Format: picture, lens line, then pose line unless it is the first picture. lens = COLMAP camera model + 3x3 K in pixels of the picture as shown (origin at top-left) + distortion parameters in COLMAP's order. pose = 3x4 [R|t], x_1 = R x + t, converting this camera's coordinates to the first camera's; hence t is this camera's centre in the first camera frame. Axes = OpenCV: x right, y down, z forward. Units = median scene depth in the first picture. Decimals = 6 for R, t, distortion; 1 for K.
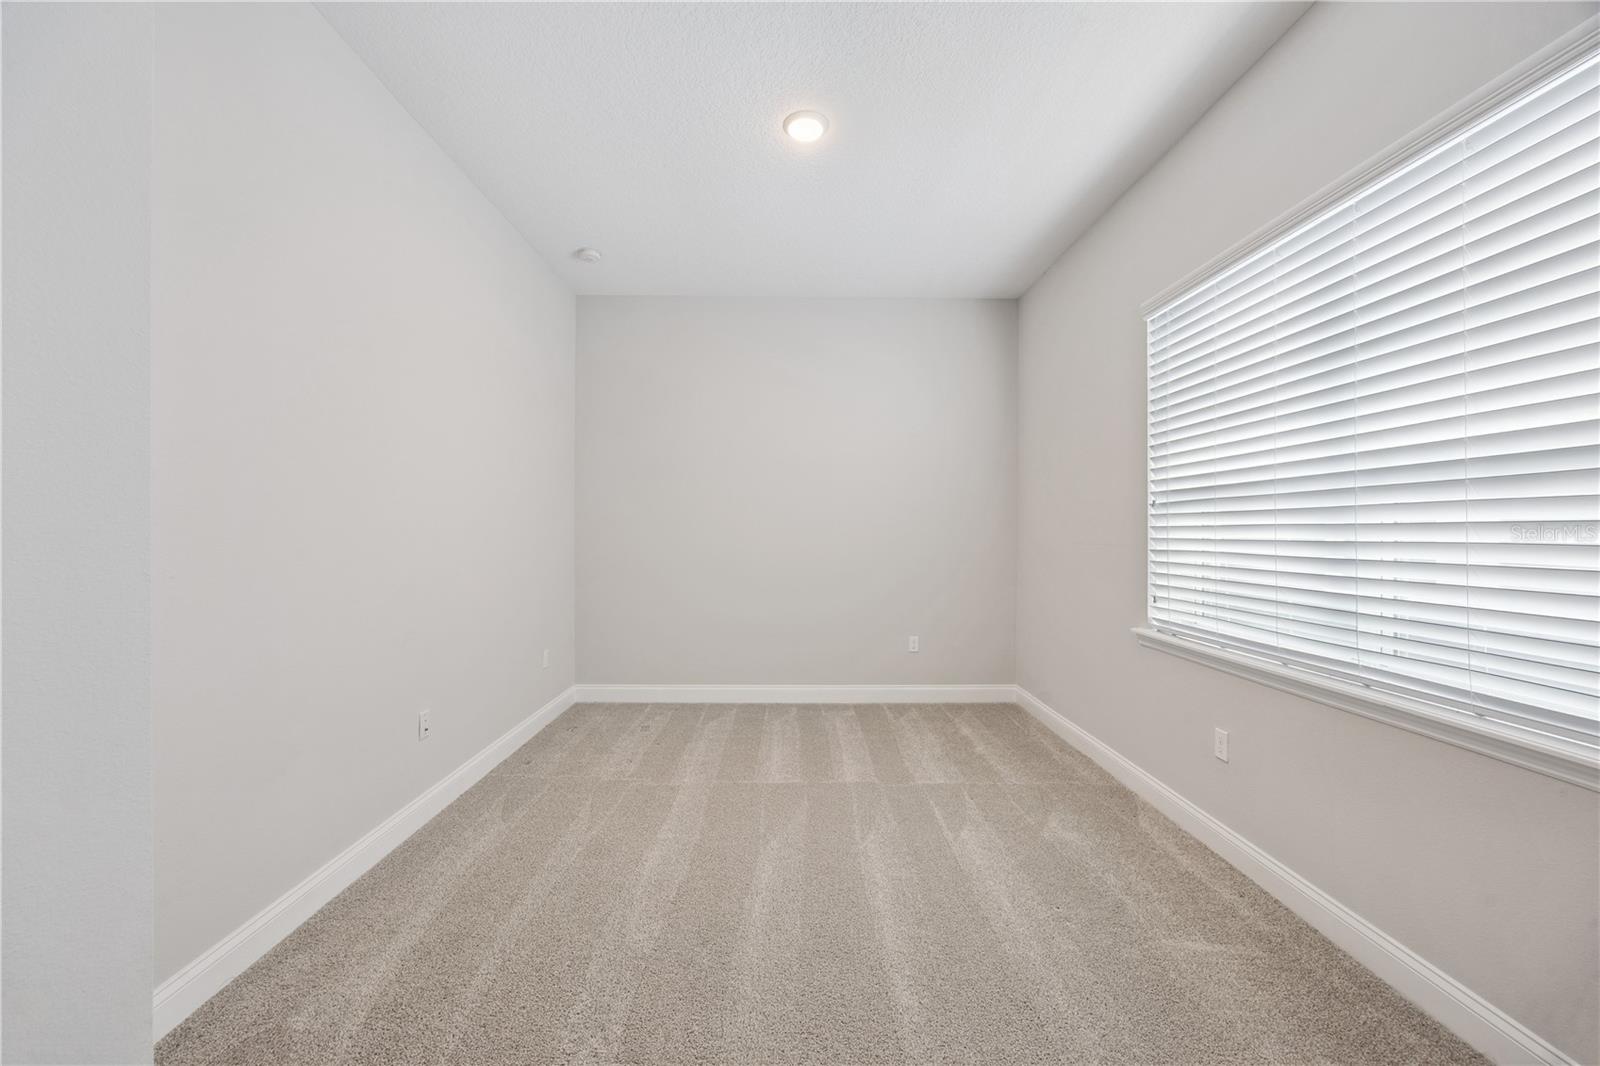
lens RADIAL K [[601.3, 0, 800.0], [0, 601.3, 533.0], [0, 0, 1]] dist [-0.010523, 0.002313]
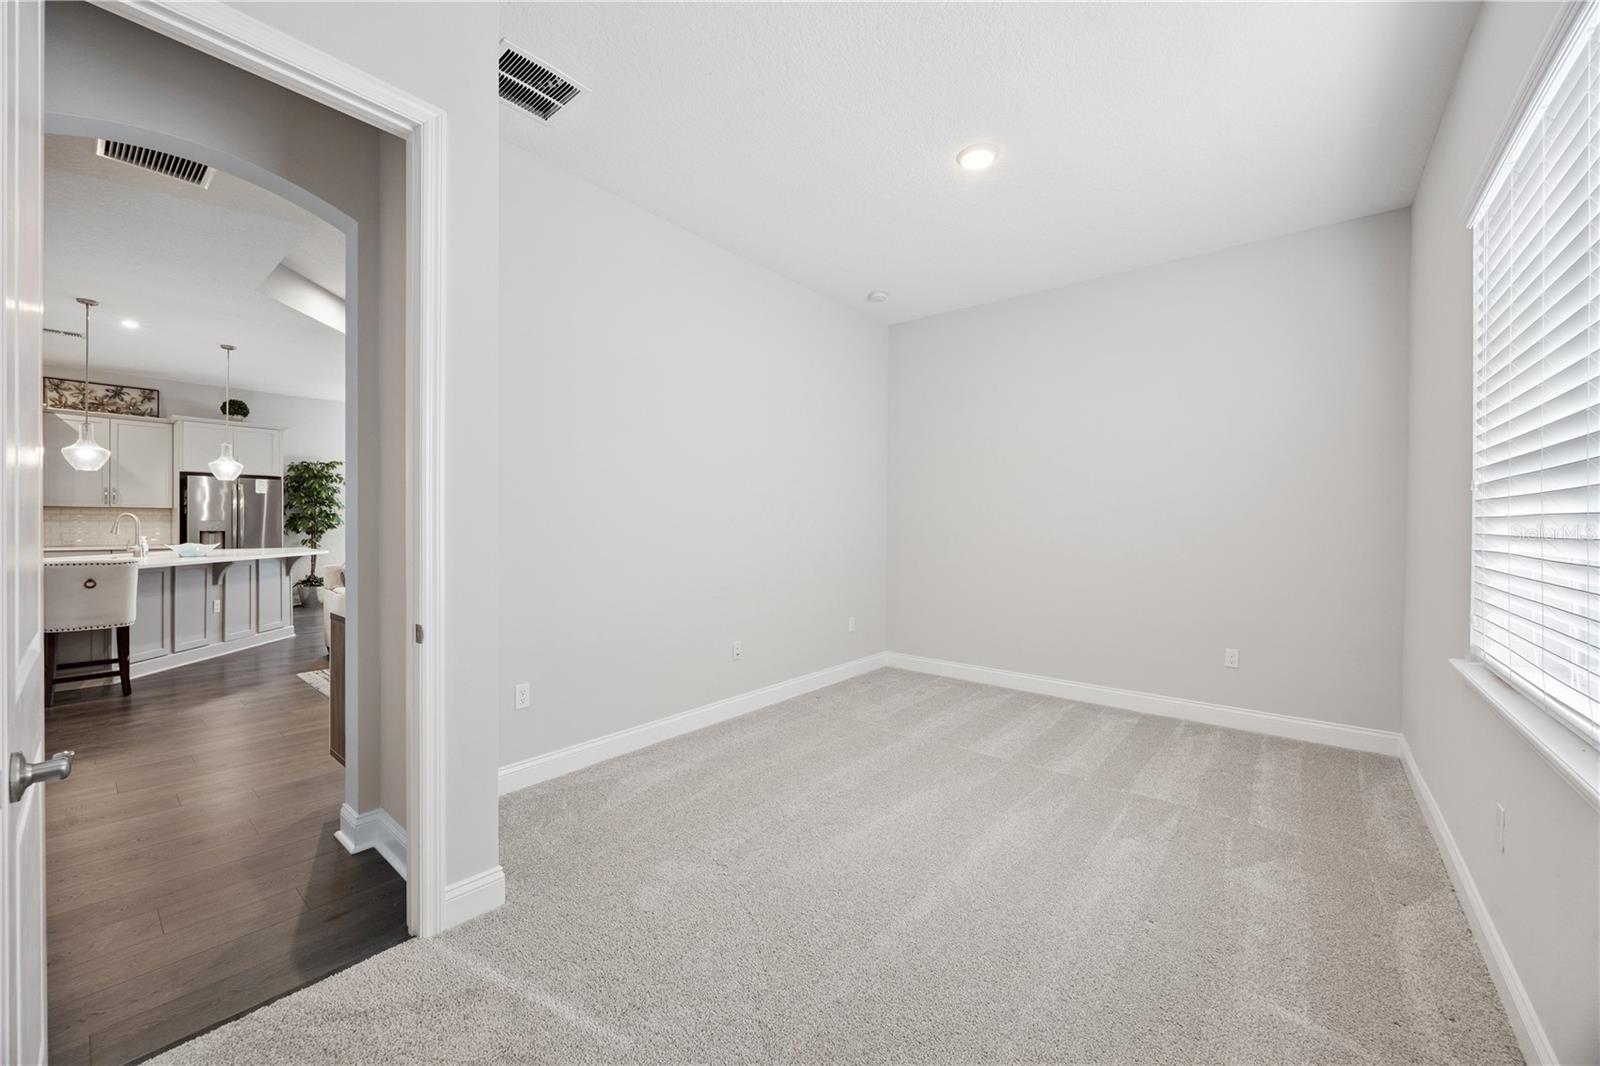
lens RADIAL K [[601.3, 0, 800.0], [0, 601.3, 533.0], [0, 0, 1]] dist [-0.010523, 0.002313]
pose [[0.767945, 0.012624, -0.640391, 0.338400], [-0.005656, 0.999900, 0.012929, 0.001347], [0.640490, -0.006307, 0.767940, -0.043937]]
